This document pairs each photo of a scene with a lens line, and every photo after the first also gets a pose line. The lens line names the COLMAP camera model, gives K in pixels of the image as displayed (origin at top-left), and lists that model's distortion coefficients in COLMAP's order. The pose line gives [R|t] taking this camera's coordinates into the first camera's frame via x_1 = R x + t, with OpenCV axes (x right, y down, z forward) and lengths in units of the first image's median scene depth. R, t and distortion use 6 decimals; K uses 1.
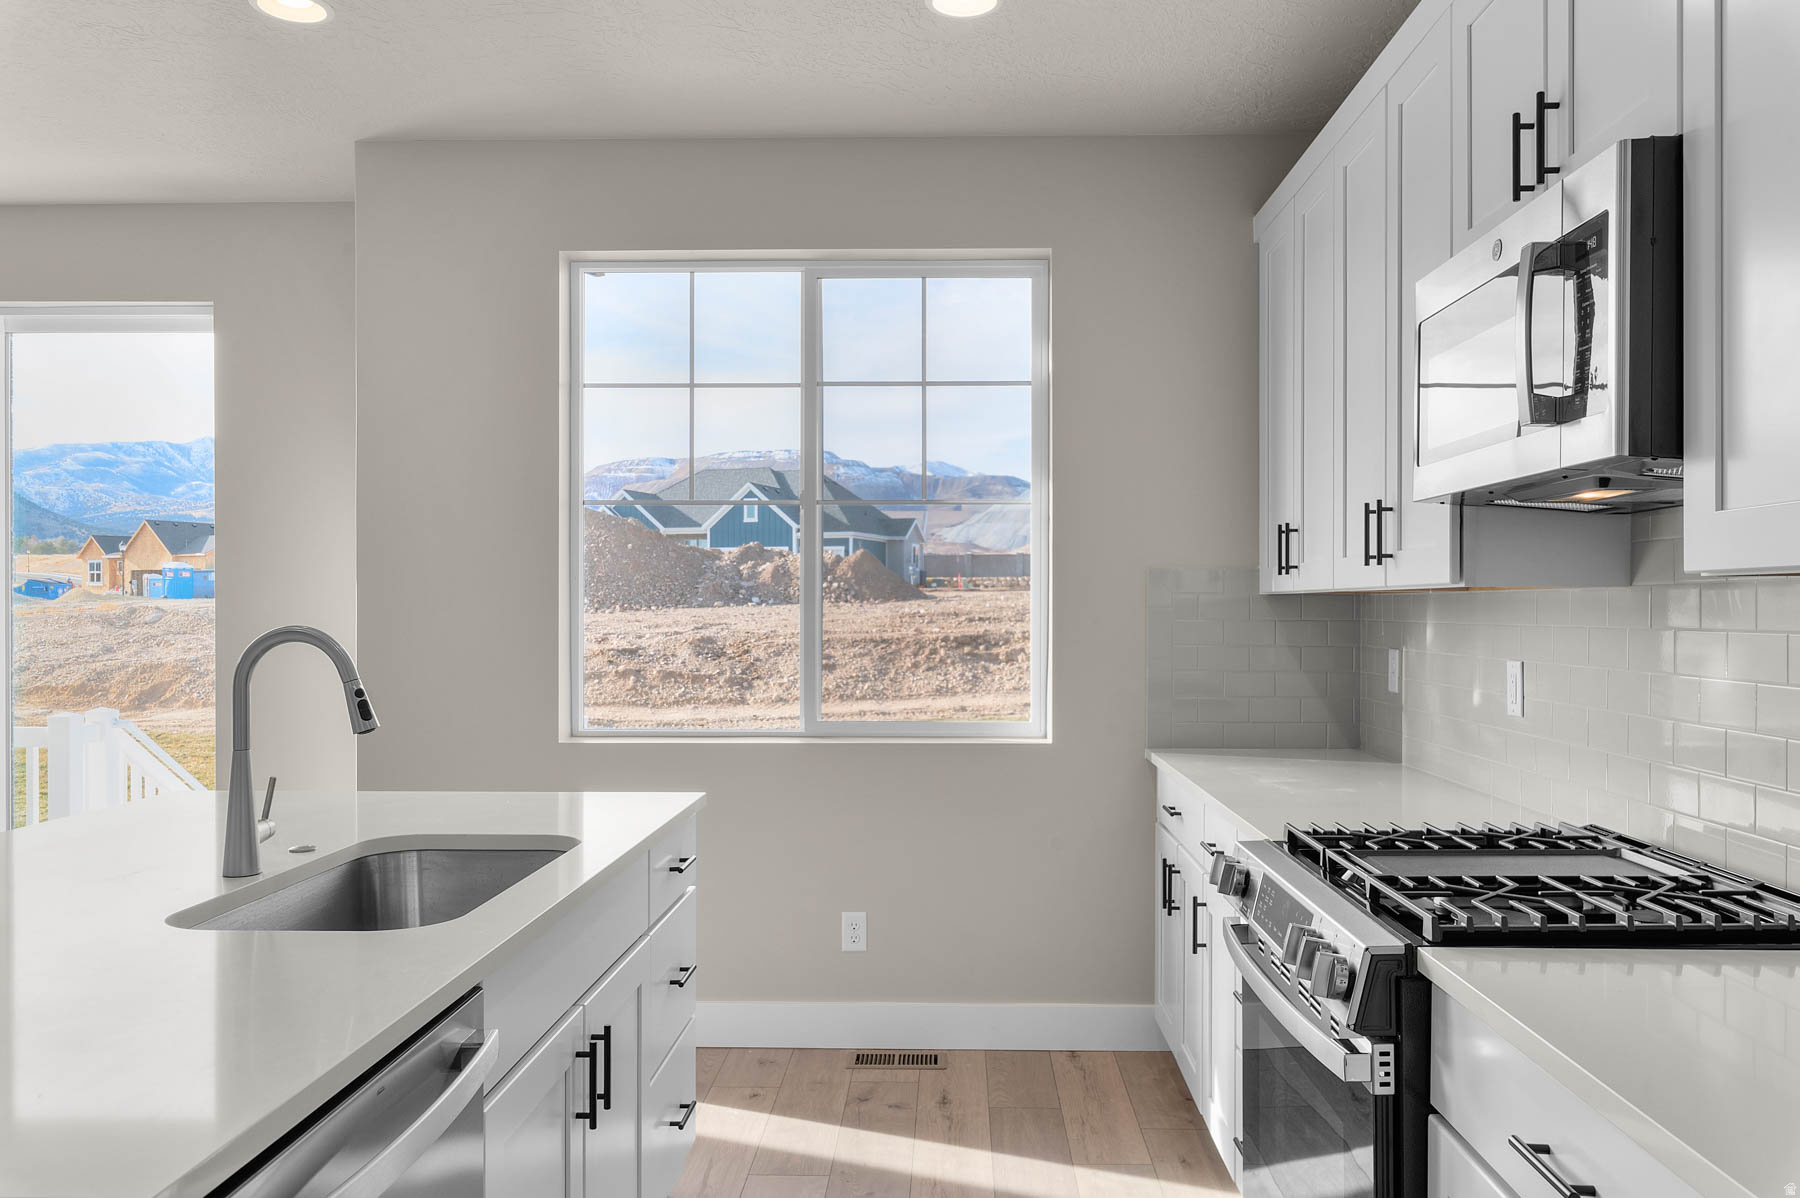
lens RADIAL K [[1407.1, 0, 900.0], [0, 1407.1, 599.0], [0, 0, 1]] dist [-0.004449, -0.001210]
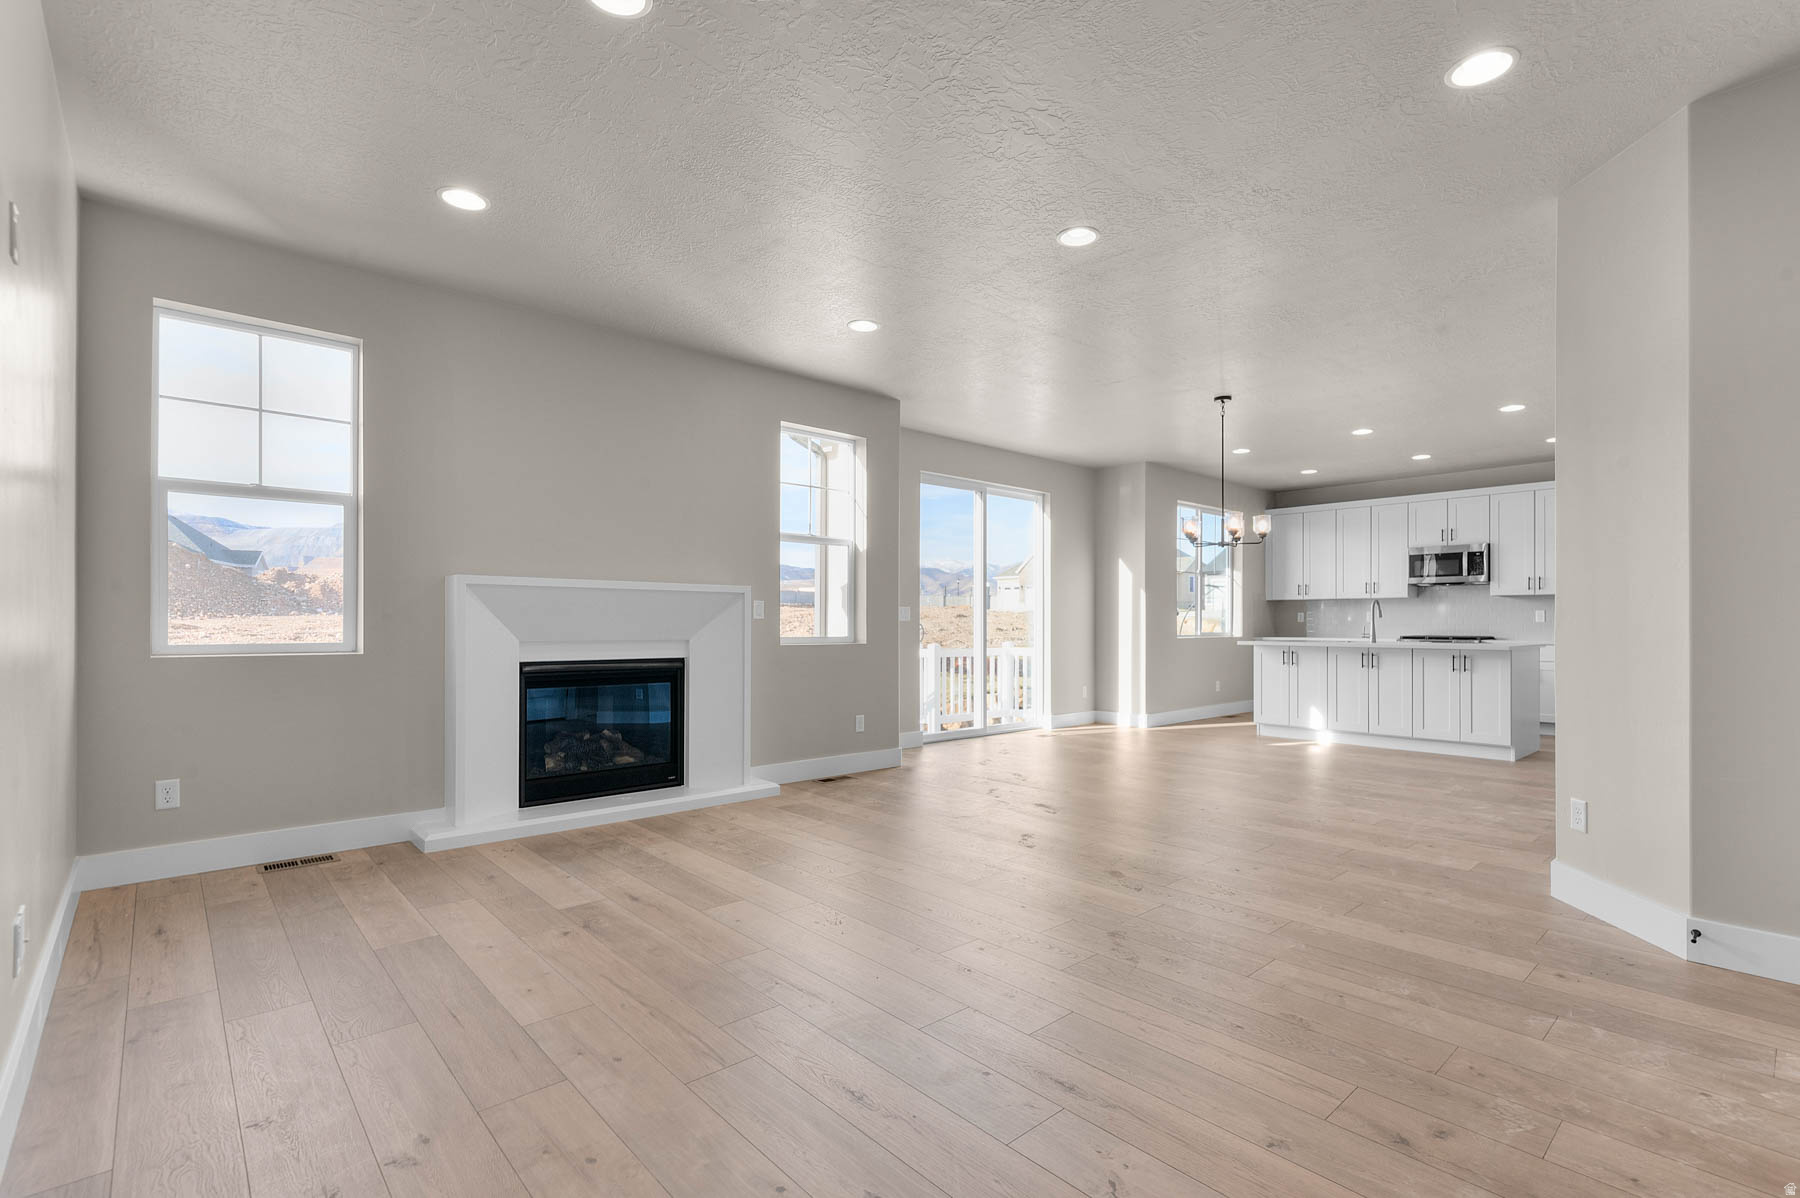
lens RADIAL K [[826.4, 0, 906.4], [0, 826.4, 613.8], [0, 0, 1]] dist [0.003332, 0.000707]
pose [[0.716552, -0.000155, 0.697534, -2.143395], [-0.000508, 1.000000, 0.000744, 0.036532], [-0.697534, -0.000887, 0.716552, -0.022860]]
